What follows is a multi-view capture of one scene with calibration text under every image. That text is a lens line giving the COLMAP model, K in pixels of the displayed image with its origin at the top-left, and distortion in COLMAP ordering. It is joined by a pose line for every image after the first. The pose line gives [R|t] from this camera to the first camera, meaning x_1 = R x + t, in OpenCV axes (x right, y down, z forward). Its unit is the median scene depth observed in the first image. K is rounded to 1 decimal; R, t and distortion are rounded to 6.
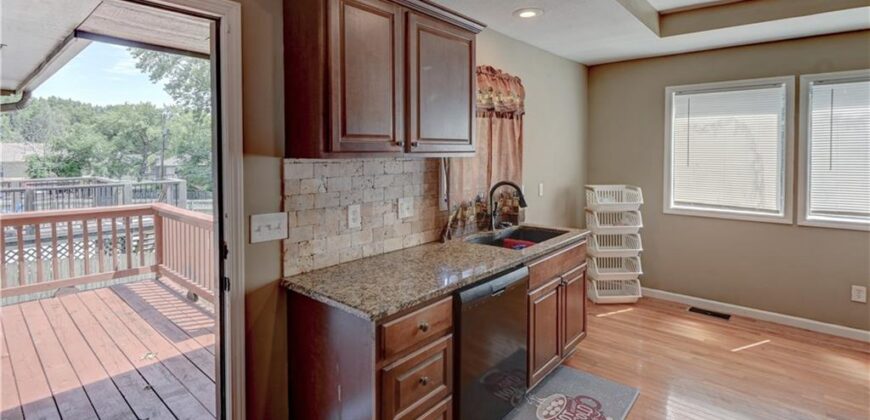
lens RADIAL K [[406.5, 0, 437.8], [0, 406.5, 160.3], [0, 0, 1]] dist [0.001707, -0.000386]
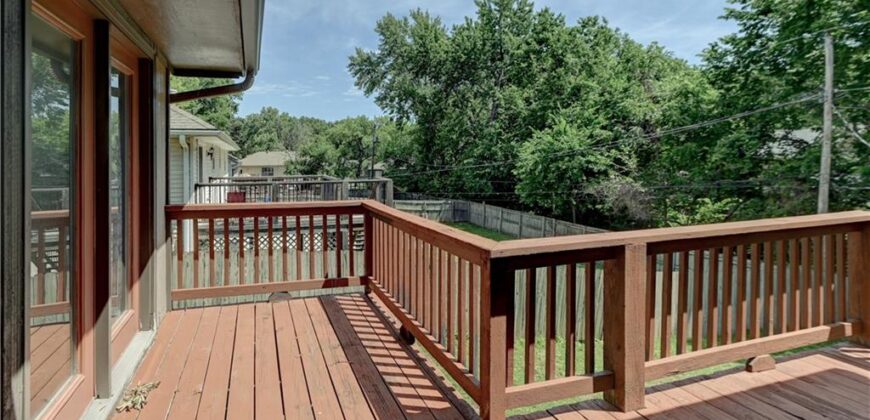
lens RADIAL K [[406.5, 0, 437.8], [0, 406.5, 160.3], [0, 0, 1]] dist [0.001707, -0.000386]
pose [[0.906396, 0.001791, -0.422426, -0.080635], [-0.008836, 0.999853, -0.014718, 0.013029], [0.422337, 0.017073, 0.906278, 0.118334]]
